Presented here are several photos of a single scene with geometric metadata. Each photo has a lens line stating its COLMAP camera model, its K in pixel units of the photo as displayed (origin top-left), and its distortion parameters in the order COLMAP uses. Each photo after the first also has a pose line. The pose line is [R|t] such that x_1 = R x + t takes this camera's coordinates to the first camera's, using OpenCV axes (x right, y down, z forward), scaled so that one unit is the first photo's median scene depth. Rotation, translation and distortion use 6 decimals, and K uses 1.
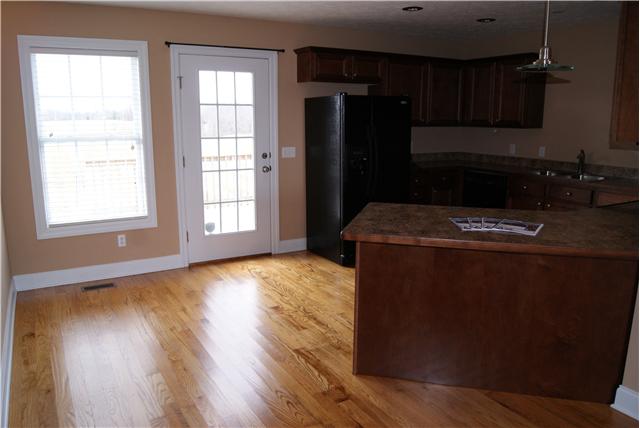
lens RADIAL K [[503.8, 0, 319.9], [0, 503.8, 222.2], [0, 0, 1]] dist [-0.074657, 0.002612]
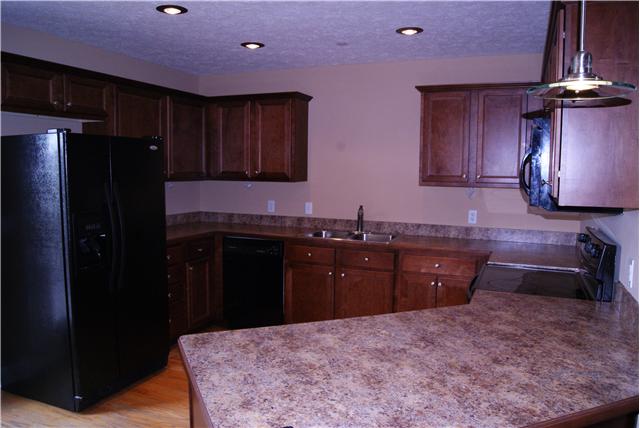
lens RADIAL K [[503.8, 0, 319.9], [0, 503.8, 222.2], [0, 0, 1]] dist [-0.074657, 0.002612]
pose [[0.801667, -0.052269, 0.595481, -0.054437], [0.110038, 0.992050, -0.061061, -0.065248], [-0.587556, 0.114476, 0.801045, 0.303797]]
